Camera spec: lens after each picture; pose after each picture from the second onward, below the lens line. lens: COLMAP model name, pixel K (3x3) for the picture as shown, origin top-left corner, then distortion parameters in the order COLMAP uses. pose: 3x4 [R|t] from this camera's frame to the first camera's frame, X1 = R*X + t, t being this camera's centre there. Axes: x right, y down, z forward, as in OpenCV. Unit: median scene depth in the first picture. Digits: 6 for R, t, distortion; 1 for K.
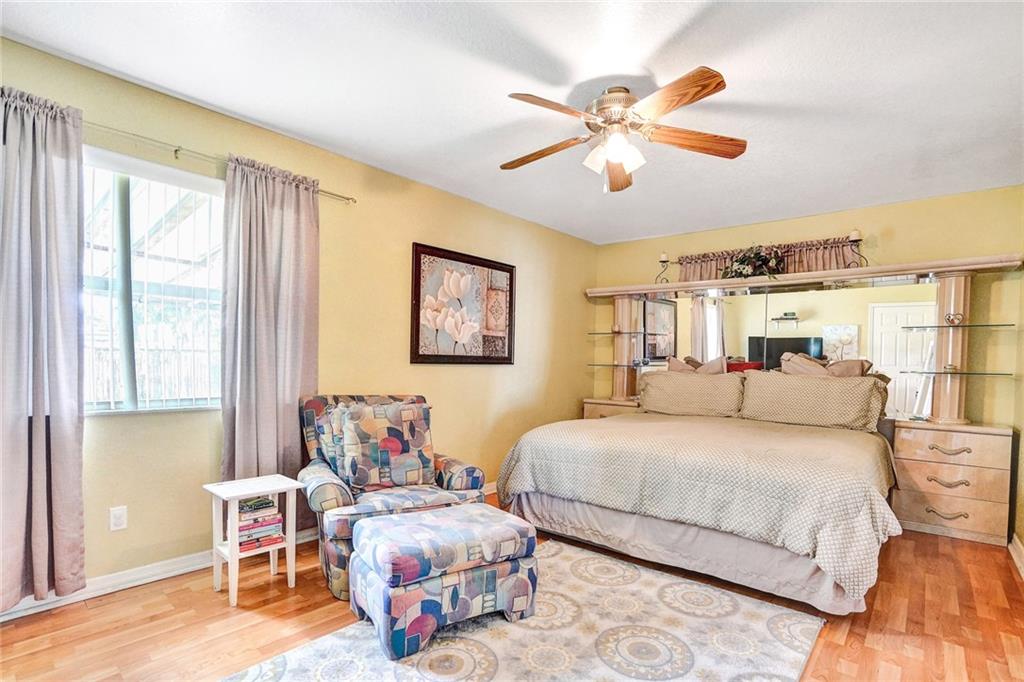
lens RADIAL K [[505.0, 0, 512.0], [0, 505.0, 341.0], [0, 0, 1]] dist [-0.020137, 0.000916]
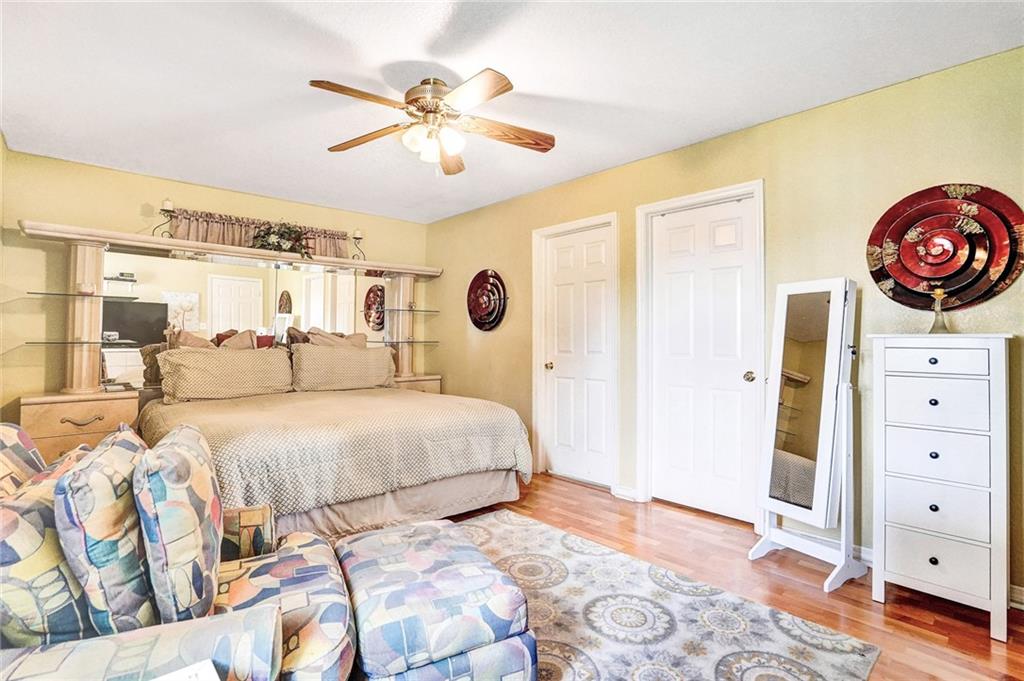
lens RADIAL K [[505.0, 0, 512.0], [0, 505.0, 340.5], [0, 0, 1]] dist [-0.020137, 0.000916]
pose [[0.150847, -0.027676, 0.988170, -0.463143], [-0.053430, 0.997919, 0.036106, -0.011942], [-0.987112, -0.058244, 0.149054, 0.394866]]
